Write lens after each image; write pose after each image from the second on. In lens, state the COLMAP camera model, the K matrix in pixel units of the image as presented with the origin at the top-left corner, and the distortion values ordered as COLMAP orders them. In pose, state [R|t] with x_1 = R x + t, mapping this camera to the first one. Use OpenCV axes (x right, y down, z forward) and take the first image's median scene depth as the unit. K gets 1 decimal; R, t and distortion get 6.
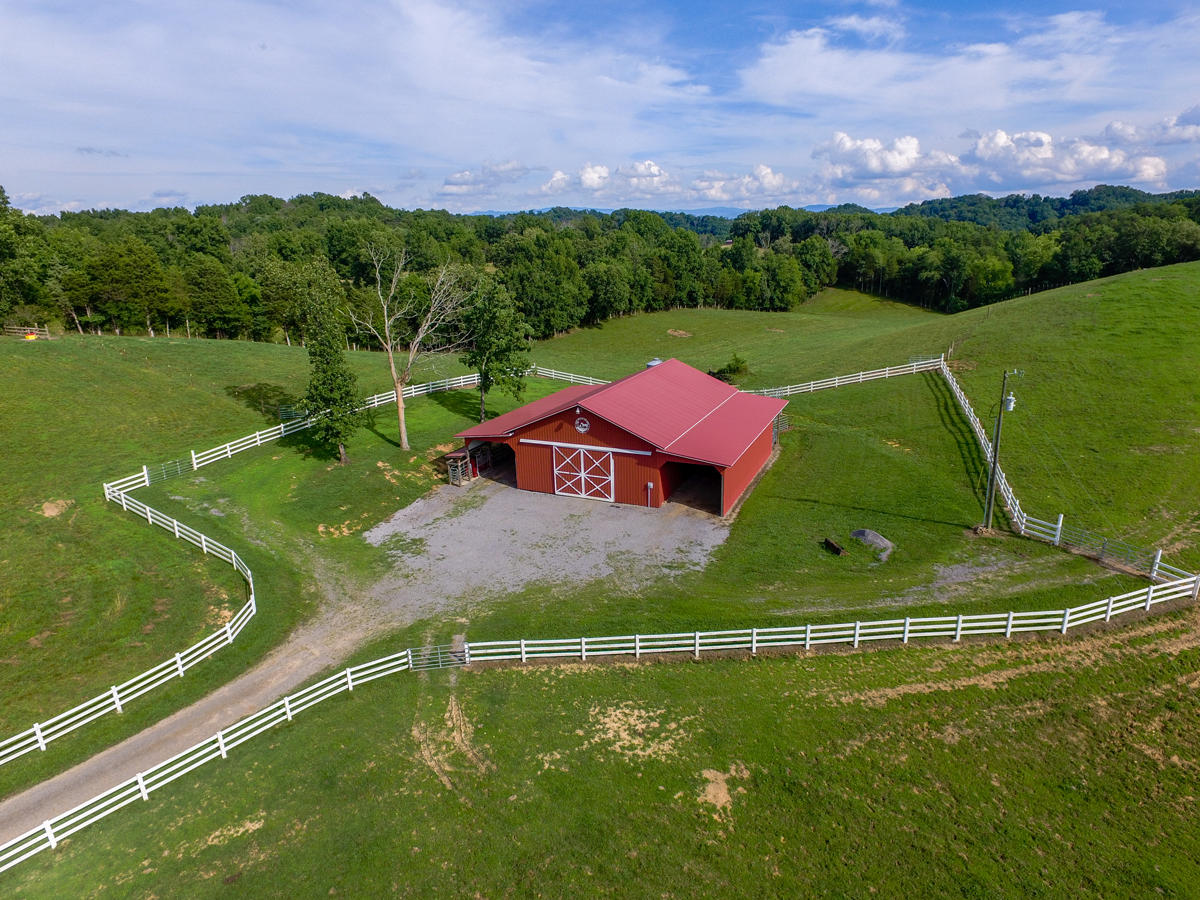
lens RADIAL K [[705.8, 0, 604.0], [0, 705.8, 447.6], [0, 0, 1]] dist [-0.005087, 0.008696]
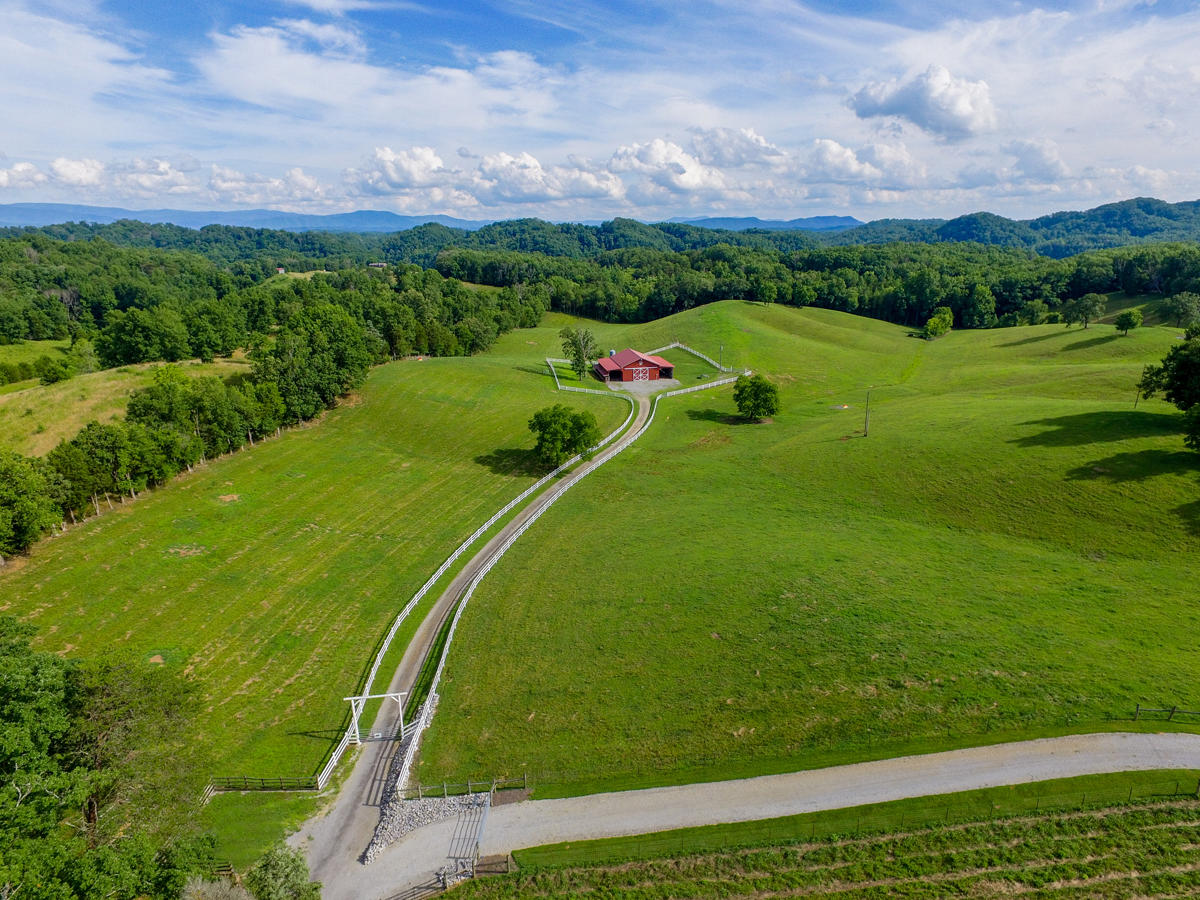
lens RADIAL K [[705.8, 0, 601.7], [0, 705.8, 458.5], [0, 0, 1]] dist [-0.005087, 0.008696]
pose [[0.829774, -0.159594, 0.534794, -2.407138], [0.154752, 0.986462, 0.054271, 0.249991], [-0.536215, 0.037727, 0.843238, -2.289997]]
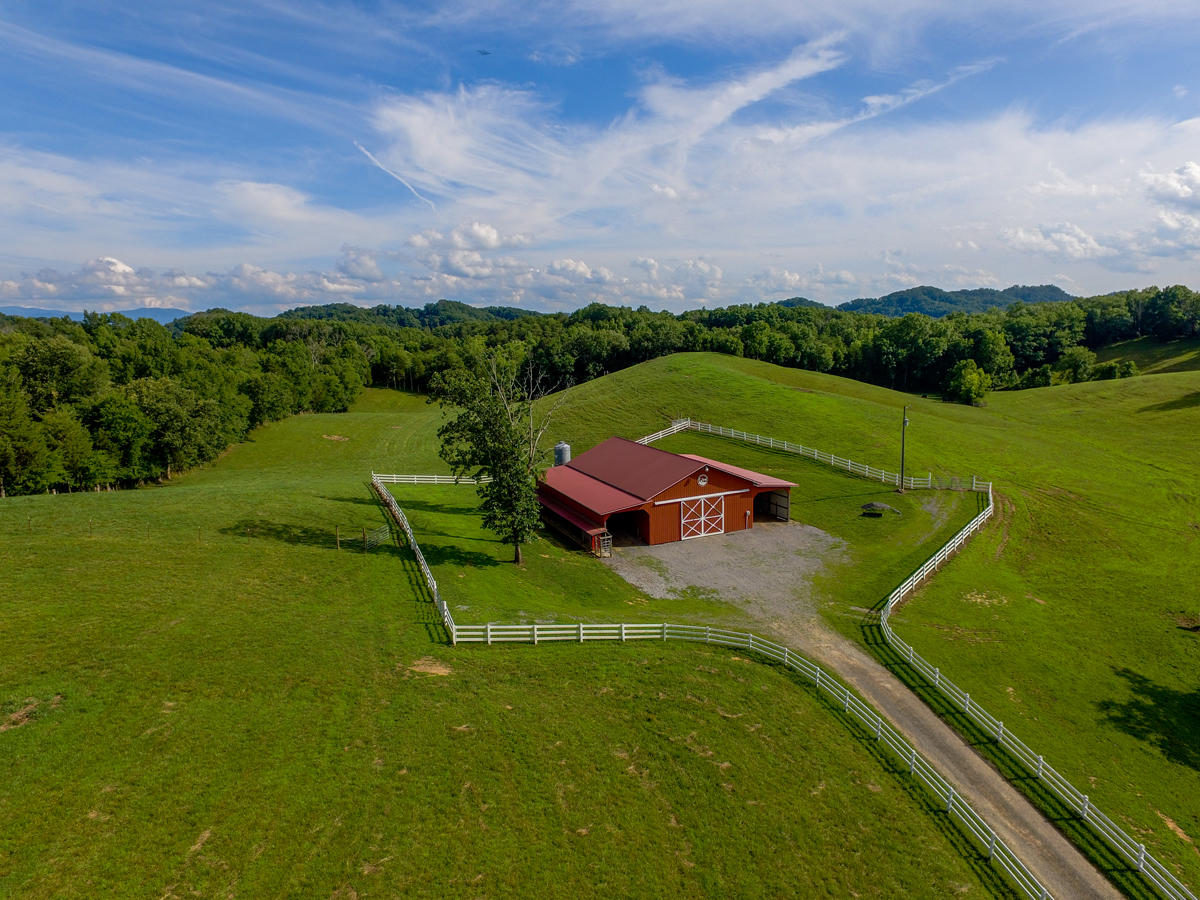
lens RADIAL K [[705.8, 0, 603.7], [0, 705.8, 444.4], [0, 0, 1]] dist [-0.005087, 0.008696]
pose [[0.662160, -0.115984, 0.740332, -1.022694], [0.221254, 0.974165, -0.045275, -0.071249], [-0.715955, 0.193781, 0.670715, 0.204271]]
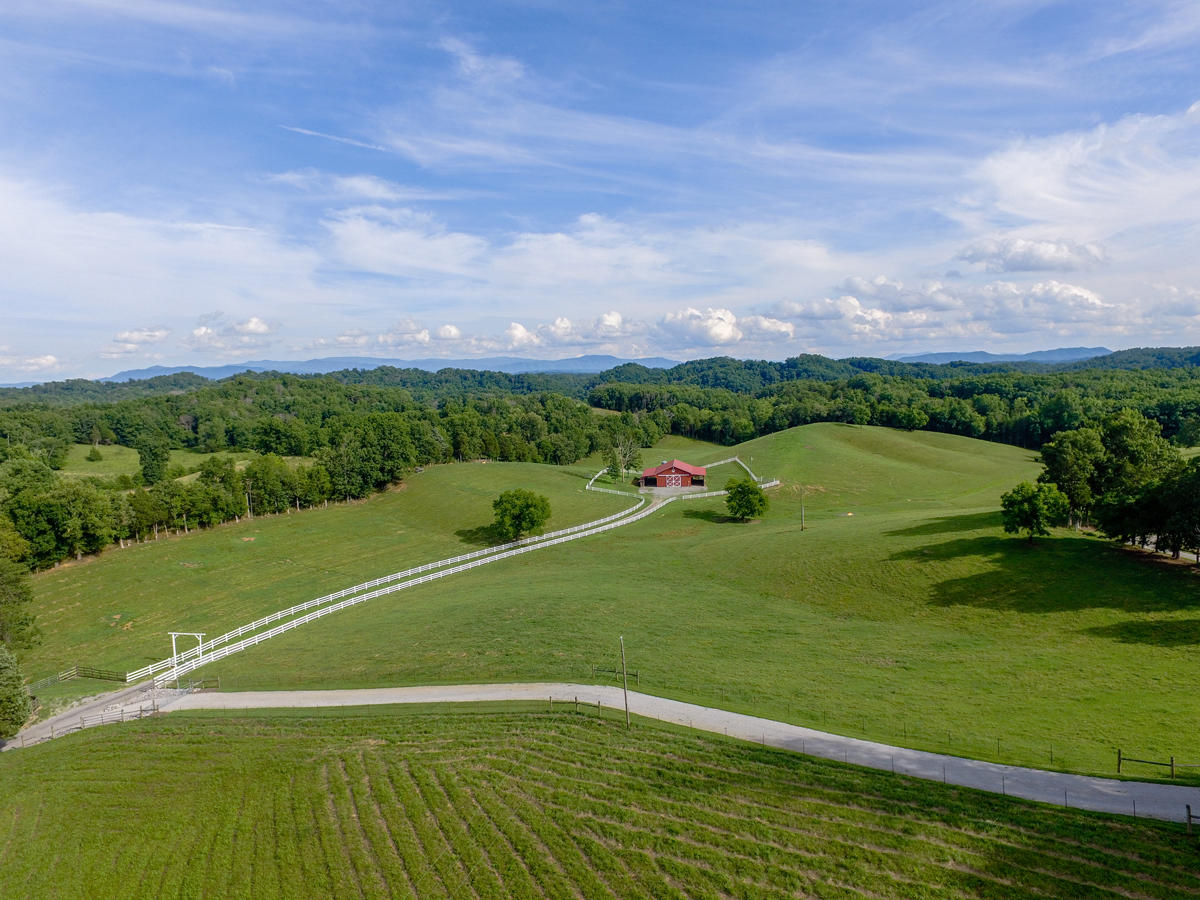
lens RADIAL K [[705.8, 0, 597.6], [0, 705.8, 454.4], [0, 0, 1]] dist [-0.005087, 0.008696]
pose [[0.958076, -0.038965, 0.283854, -1.696521], [0.091697, 0.980301, -0.174931, 0.587375], [-0.271446, 0.193626, 0.942776, -3.070489]]
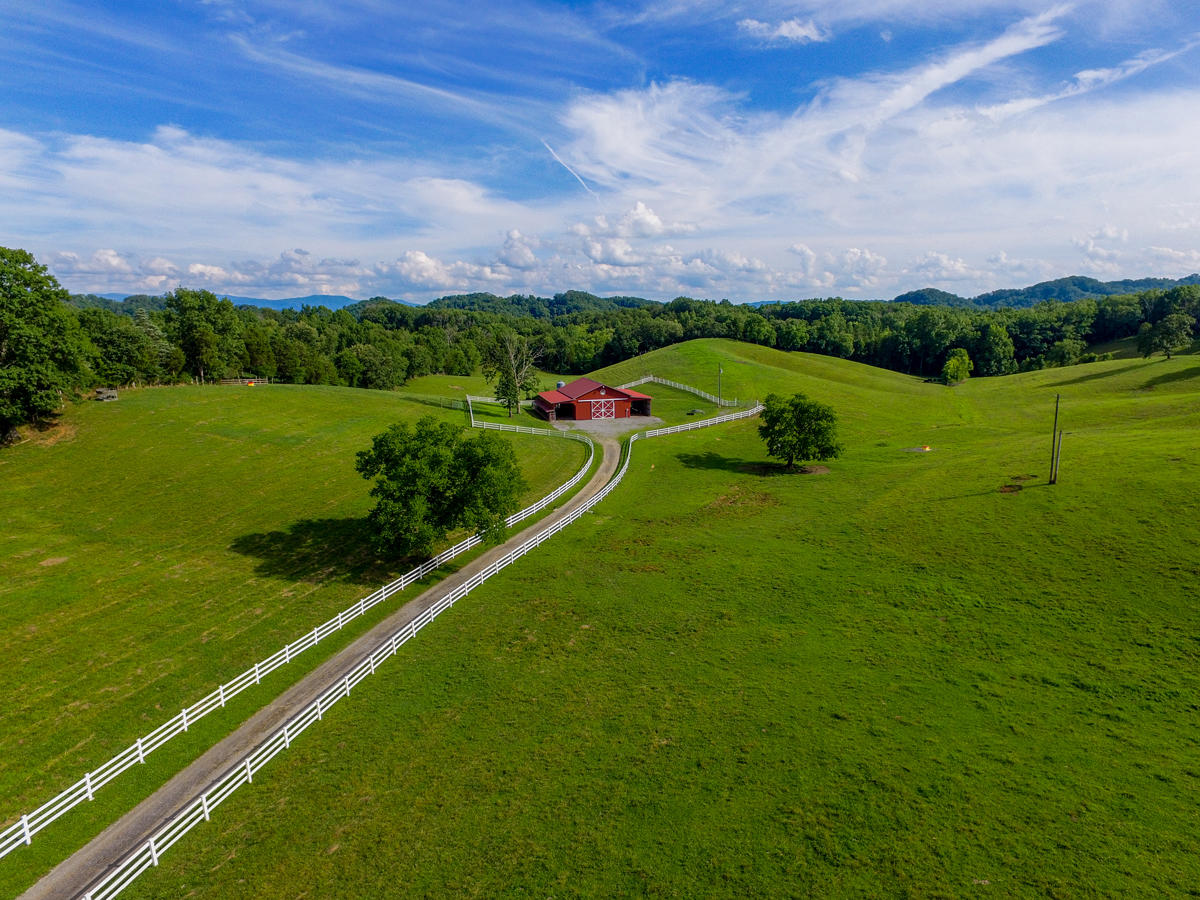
lens RADIAL K [[705.8, 0, 602.4], [0, 705.8, 452.6], [0, 0, 1]] dist [-0.005087, 0.008696]
pose [[0.791914, -0.102693, 0.601936, -1.628194], [0.169735, 0.983929, -0.055442, 0.336470], [-0.586568, 0.146075, 0.796618, -1.150521]]
